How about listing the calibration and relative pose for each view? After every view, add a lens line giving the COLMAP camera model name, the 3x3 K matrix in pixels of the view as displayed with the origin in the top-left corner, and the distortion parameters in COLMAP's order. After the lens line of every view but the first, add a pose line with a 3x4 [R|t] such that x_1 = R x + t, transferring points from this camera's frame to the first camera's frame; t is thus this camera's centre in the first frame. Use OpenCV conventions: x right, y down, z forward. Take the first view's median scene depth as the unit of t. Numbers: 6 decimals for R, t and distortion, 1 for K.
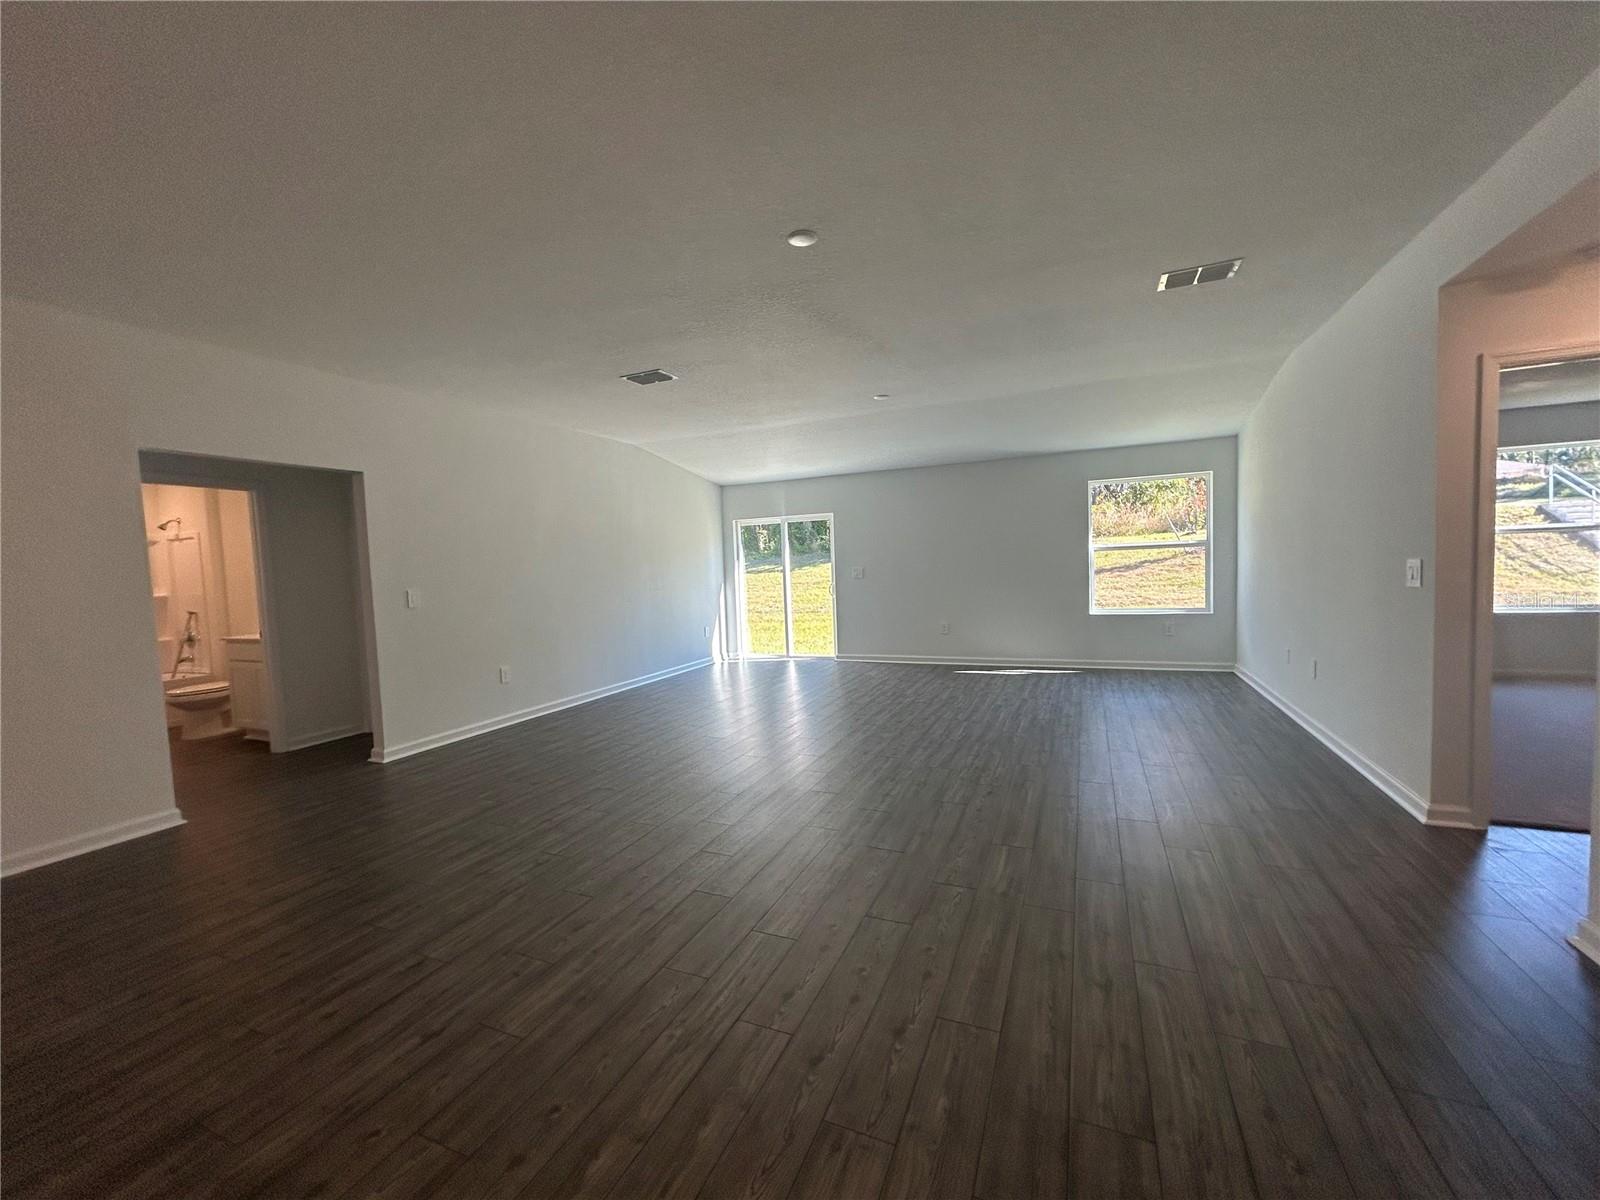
lens RADIAL K [[646.3, 0, 800.0], [0, 646.3, 600.0], [0, 0, 1]] dist [0.000781, 0.000148]
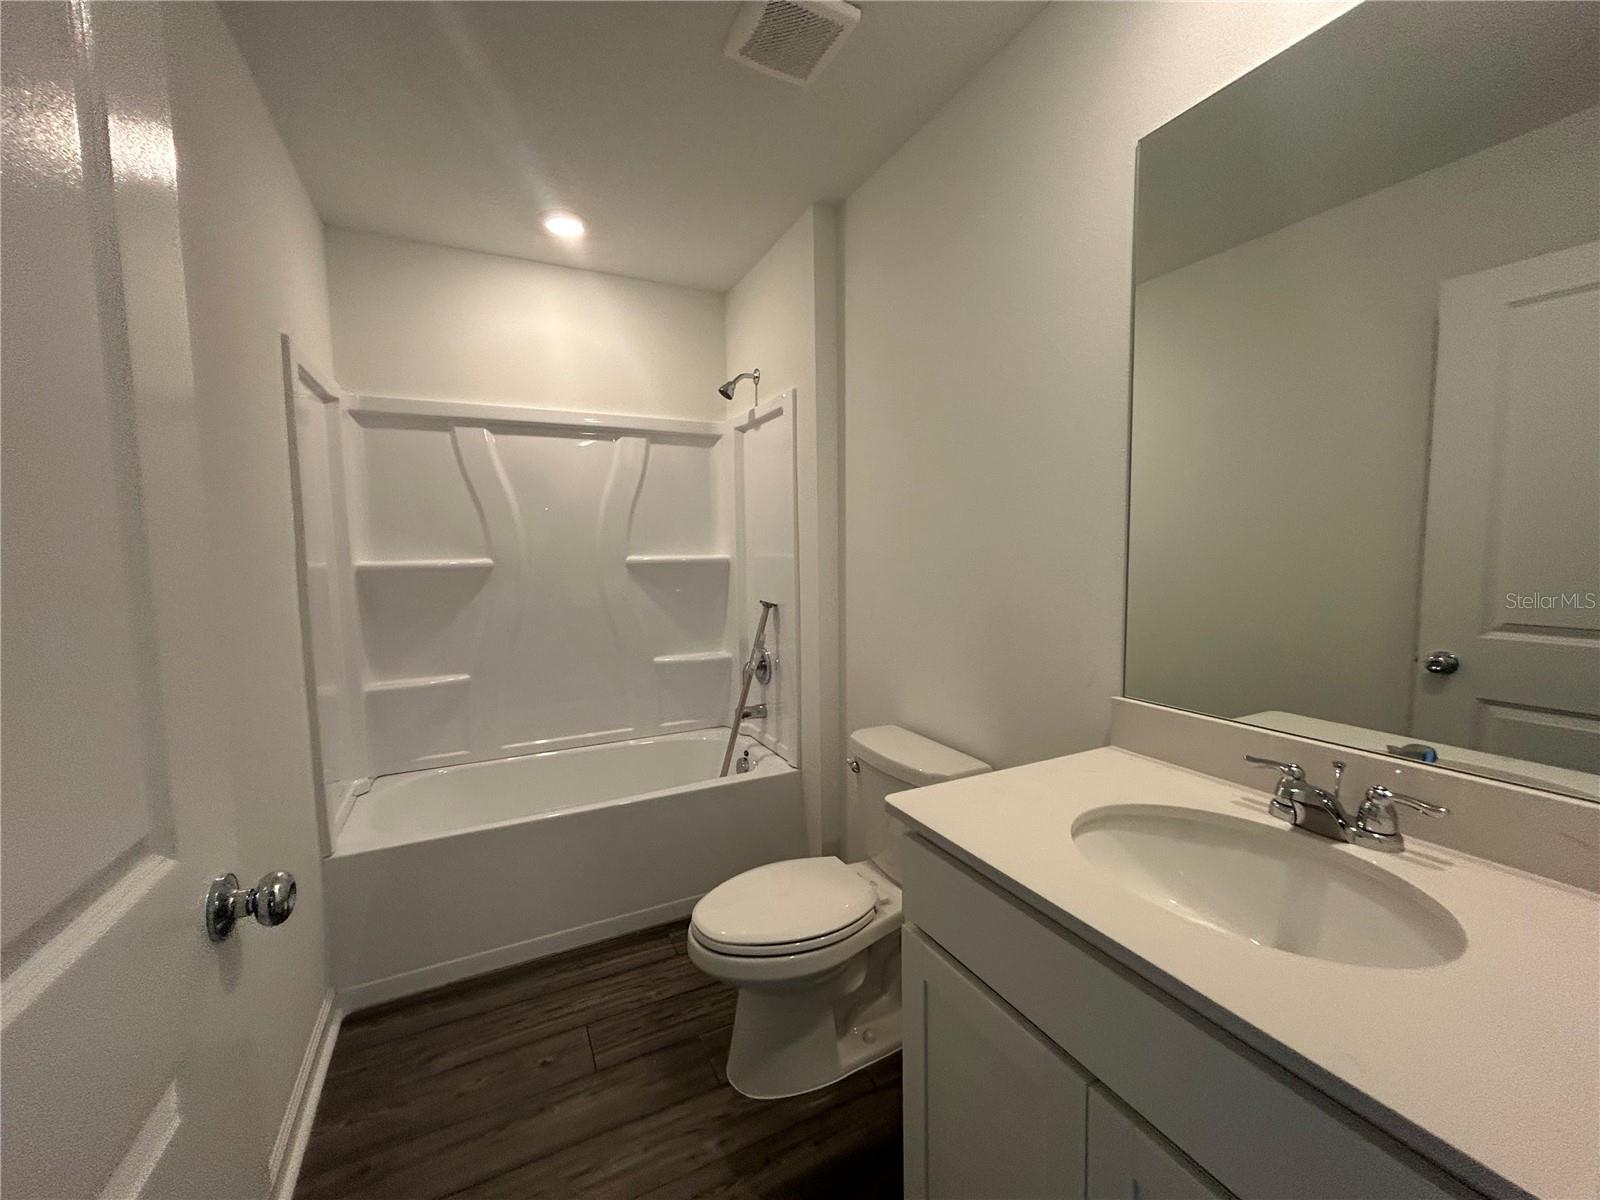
lens RADIAL K [[646.3, 0, 800.0], [0, 646.3, 600.0], [0, 0, 1]] dist [0.000781, 0.000148]
pose [[0.763912, 0.081817, -0.640113, -0.664957], [-0.052934, 0.996532, 0.064201, -0.009872], [0.643146, -0.015160, 0.765594, 0.700820]]
